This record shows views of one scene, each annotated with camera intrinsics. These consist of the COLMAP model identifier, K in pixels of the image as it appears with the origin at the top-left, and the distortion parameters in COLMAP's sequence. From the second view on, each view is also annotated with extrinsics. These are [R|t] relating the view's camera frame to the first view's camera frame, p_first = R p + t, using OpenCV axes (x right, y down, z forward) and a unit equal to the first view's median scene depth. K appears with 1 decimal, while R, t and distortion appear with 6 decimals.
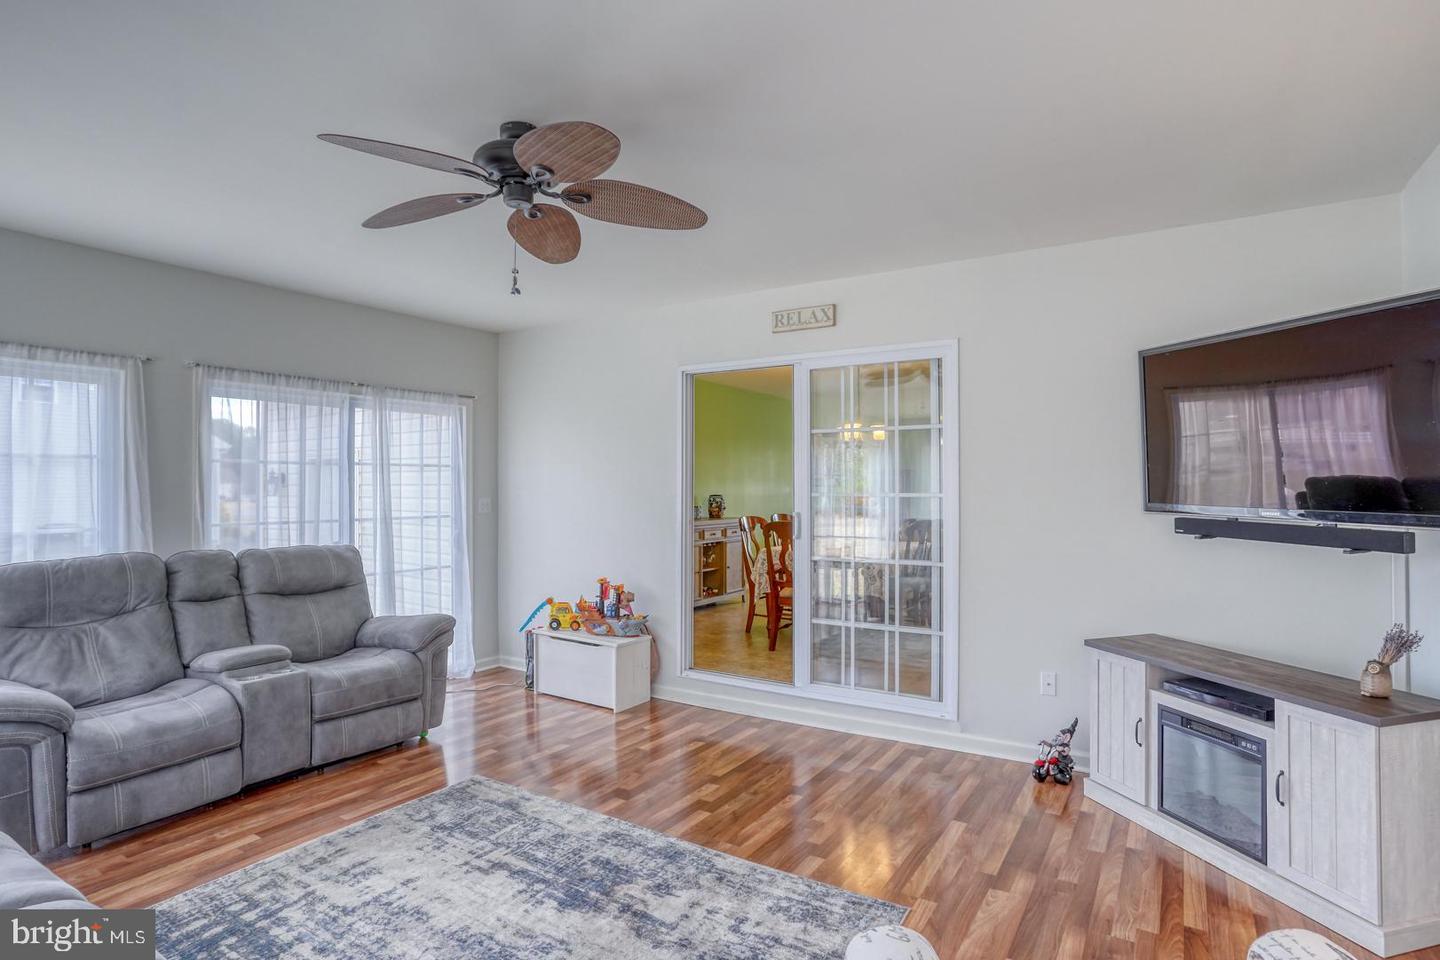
lens RADIAL K [[725.0, 0, 720.0], [0, 725.0, 480.0], [0, 0, 1]] dist [-0.106471, 0.070733]
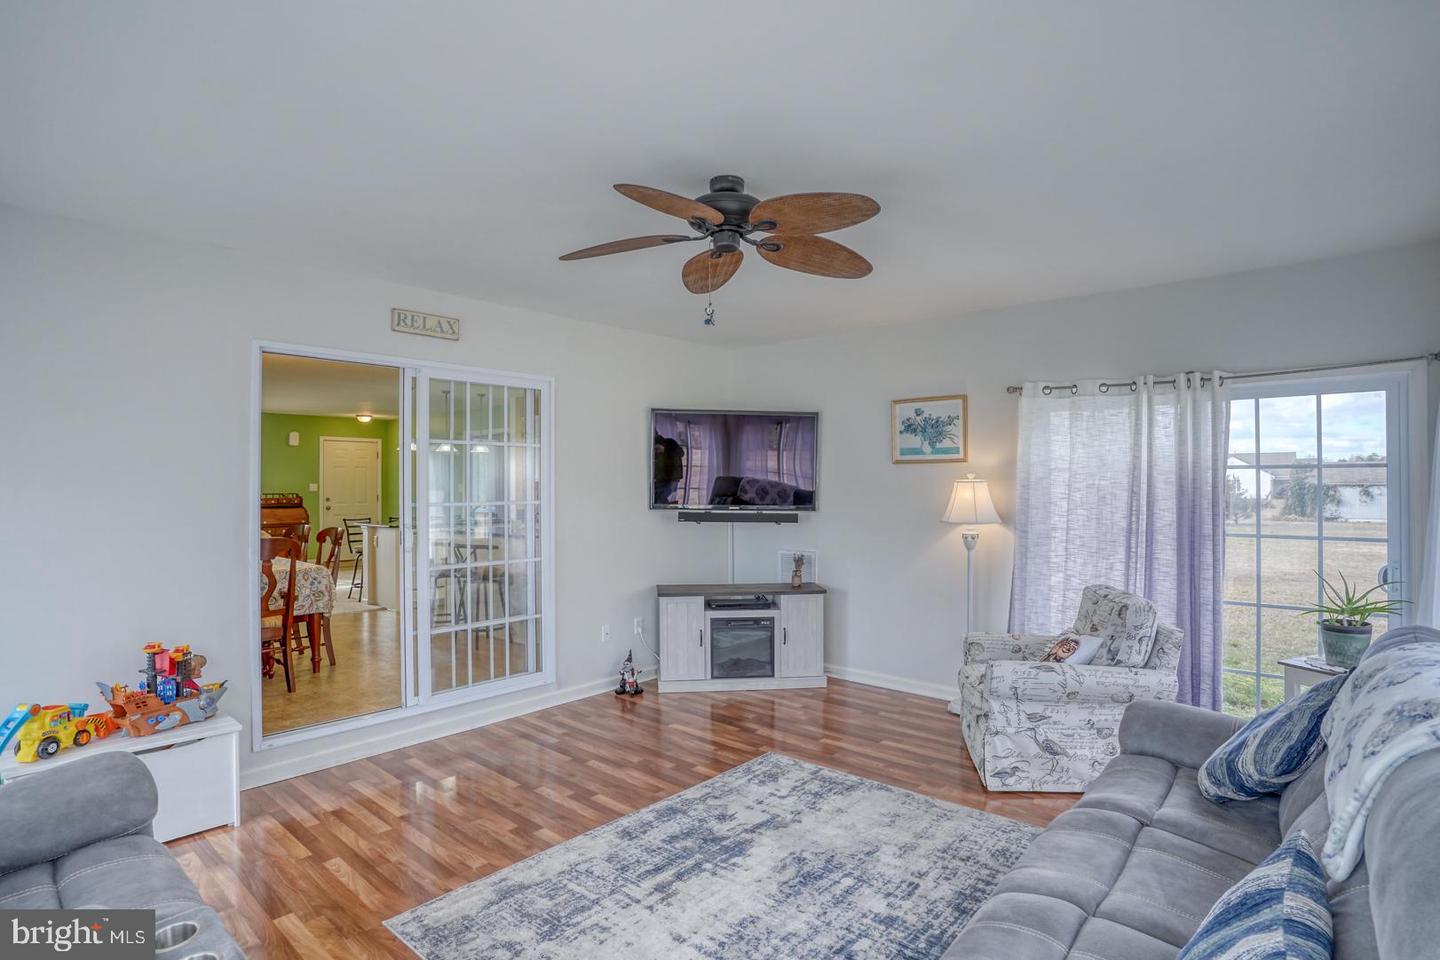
lens RADIAL K [[715.9, 0, 711.1], [0, 715.9, 480.3], [0, 0, 1]] dist [-0.074029, 0.032072]
pose [[0.186583, 0.003129, 0.982434, -1.122771], [-0.011549, 0.999933, -0.000991, -0.025220], [-0.982371, -0.011161, 0.186607, 0.660144]]
